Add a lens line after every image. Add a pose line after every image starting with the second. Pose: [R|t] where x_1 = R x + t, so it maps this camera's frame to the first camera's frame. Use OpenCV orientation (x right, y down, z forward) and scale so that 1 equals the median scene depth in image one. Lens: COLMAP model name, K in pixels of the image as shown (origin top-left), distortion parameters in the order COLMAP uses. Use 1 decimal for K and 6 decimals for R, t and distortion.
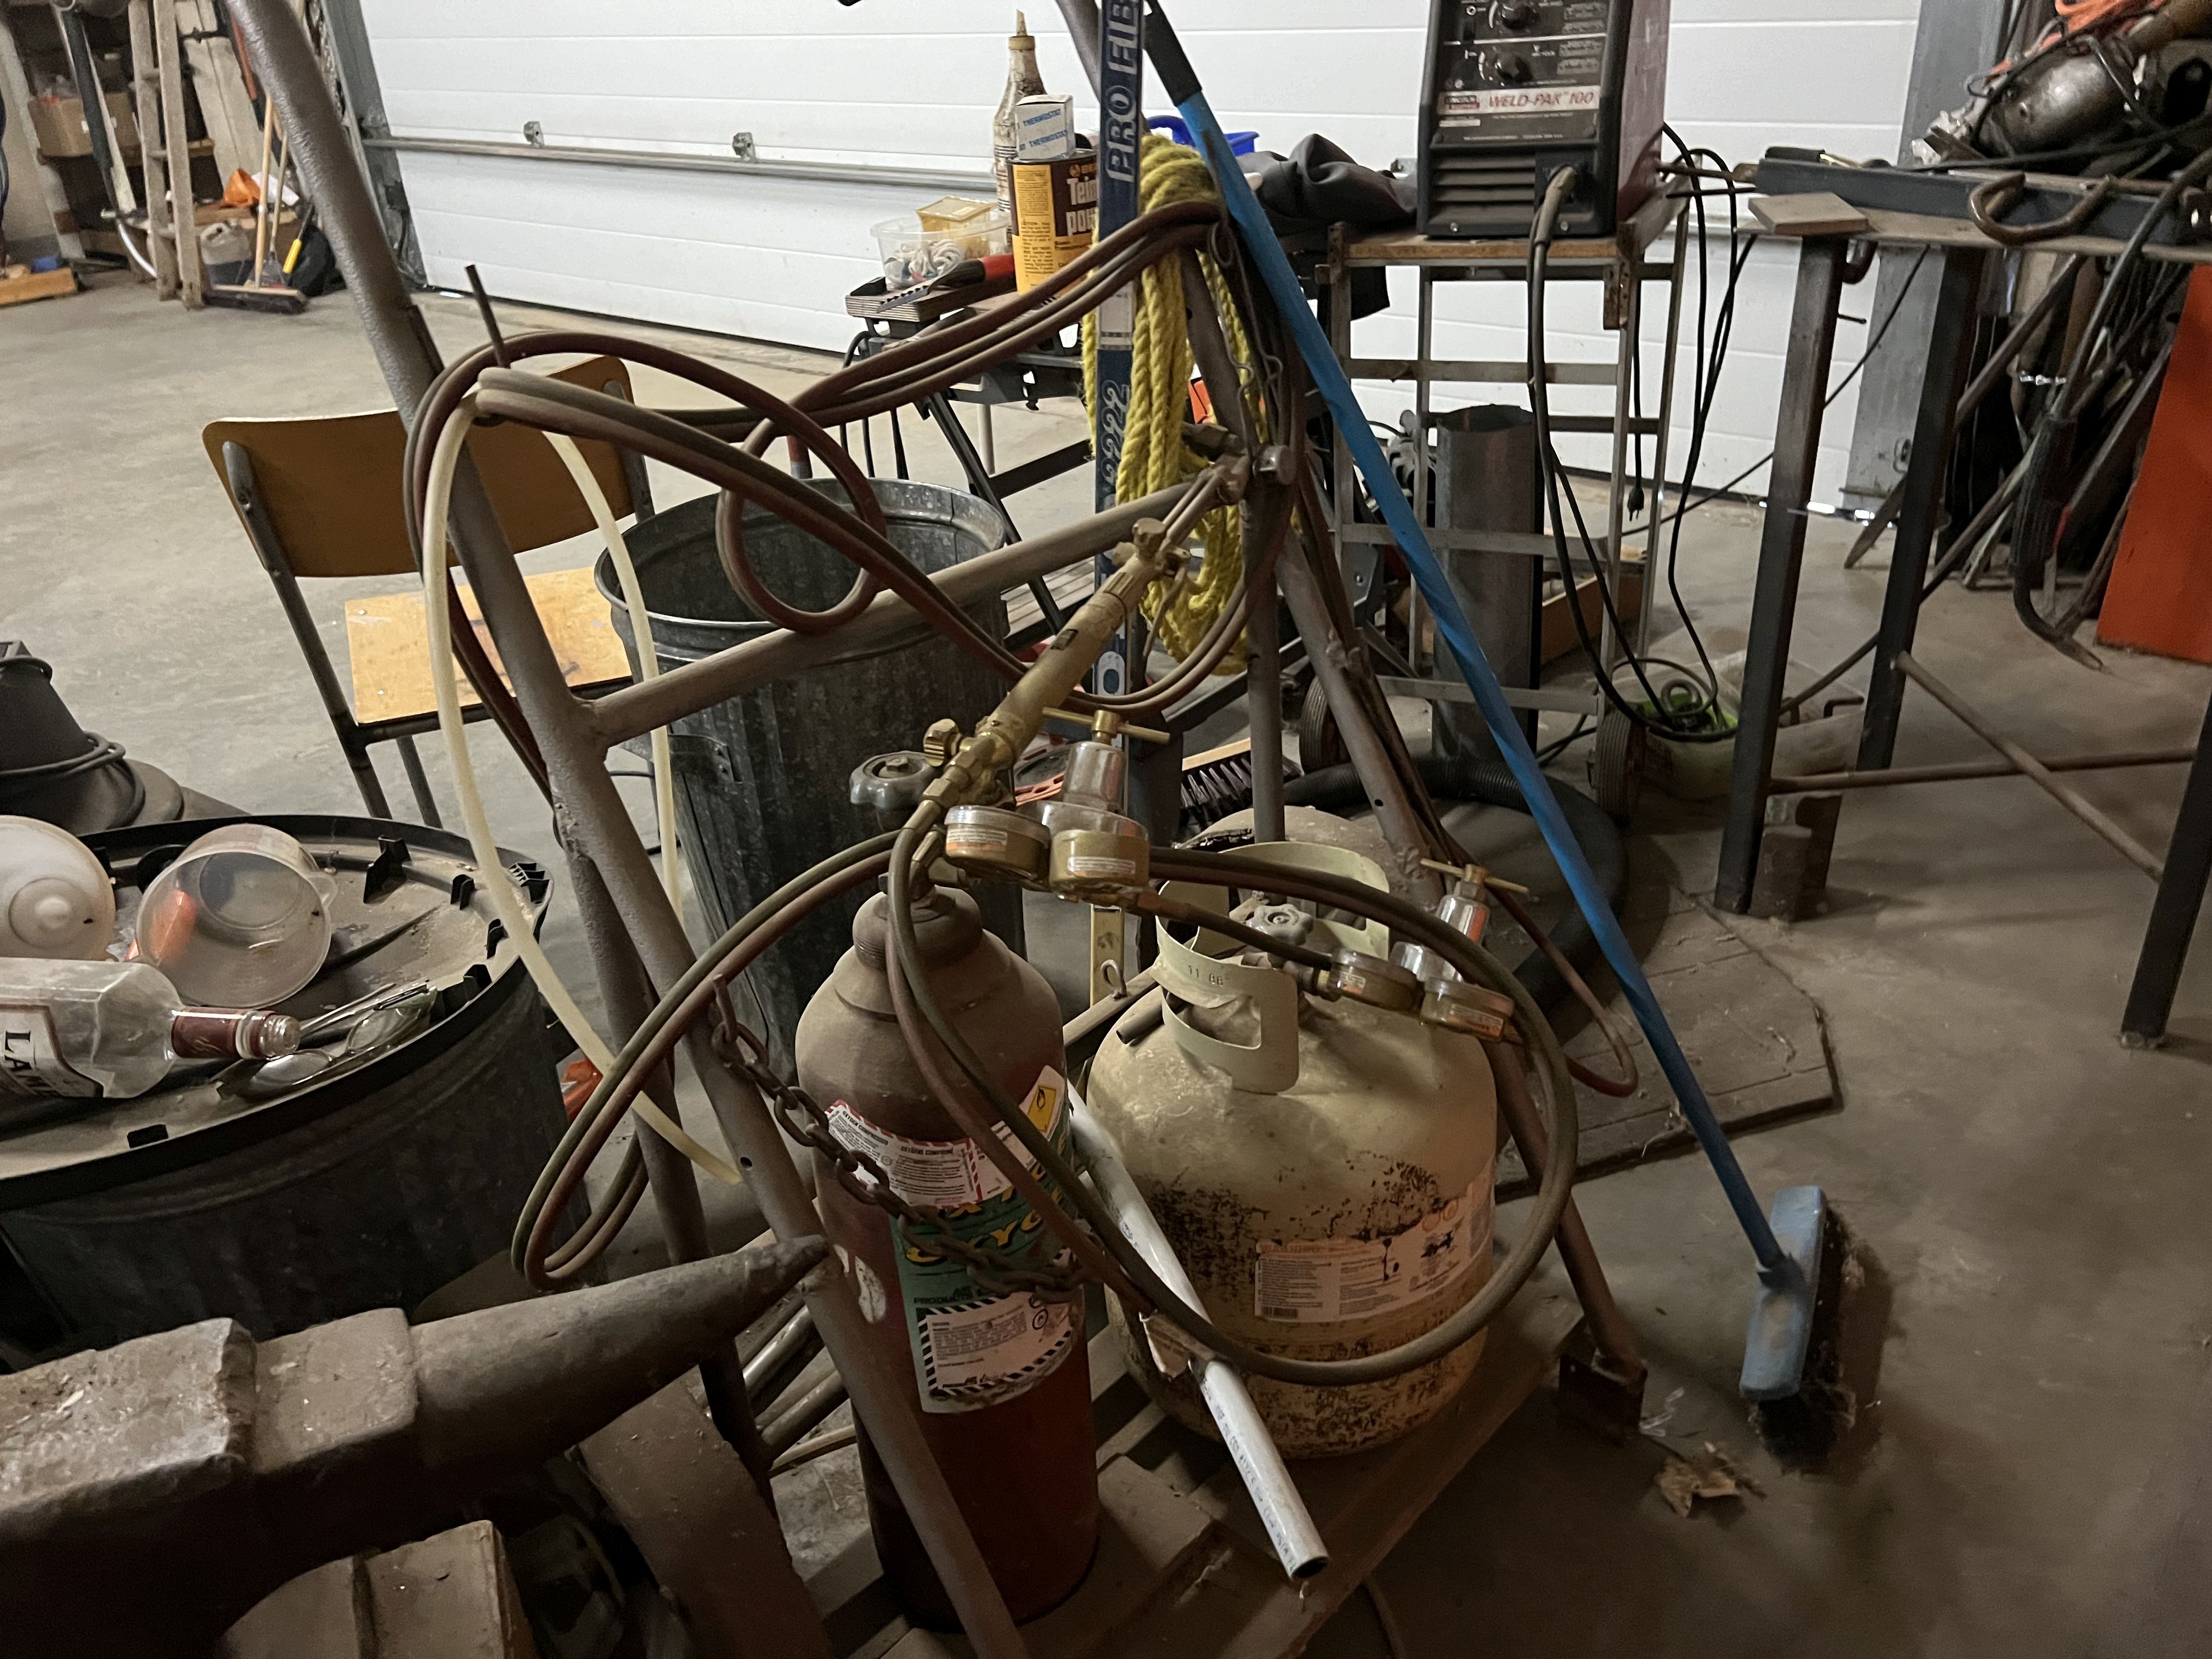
lens RADIAL K [[1662.7, 0, 1094.3], [0, 1662.7, 844.8], [0, 0, 1]] dist [0.036608, -0.047166]
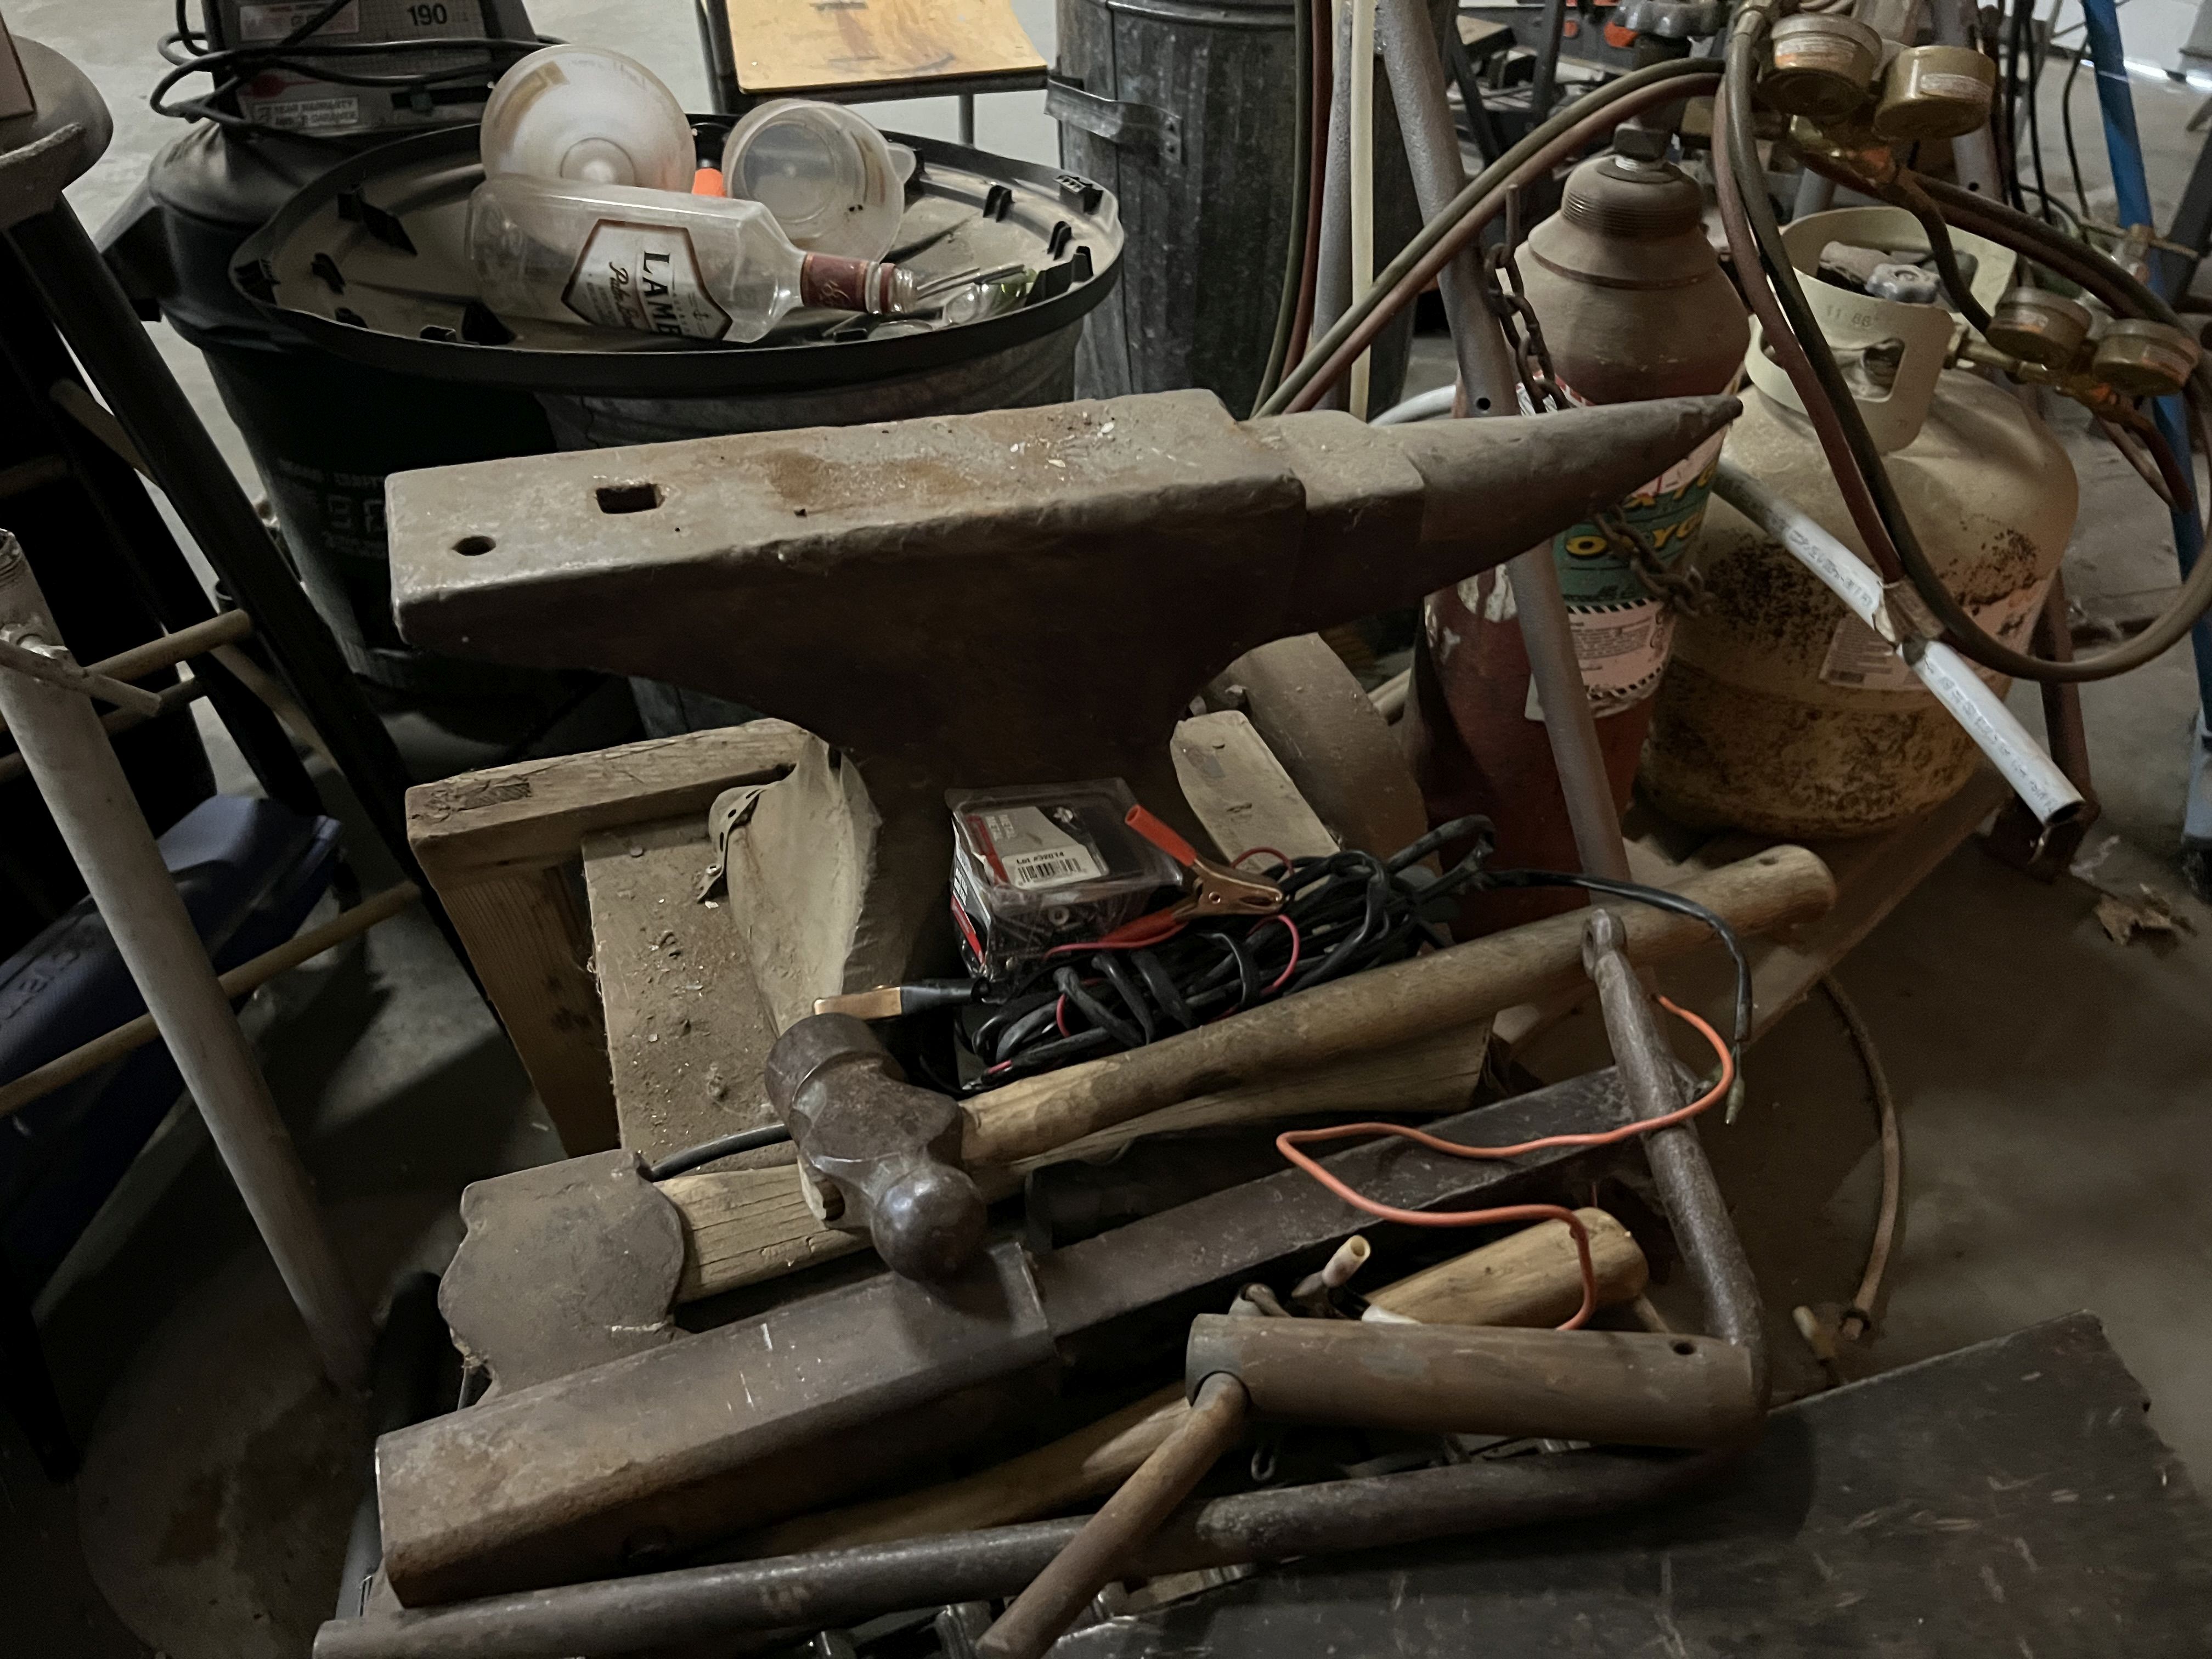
lens RADIAL K [[1685.5, 0, 1106.0], [0, 1685.5, 829.5], [0, 0, 1]] dist [0.019333, -0.000454]
pose [[0.995815, 0.091313, -0.003797, -0.331879], [-0.088456, 0.973435, 0.211187, 0.199695], [0.022981, -0.209967, 0.977438, -0.032533]]
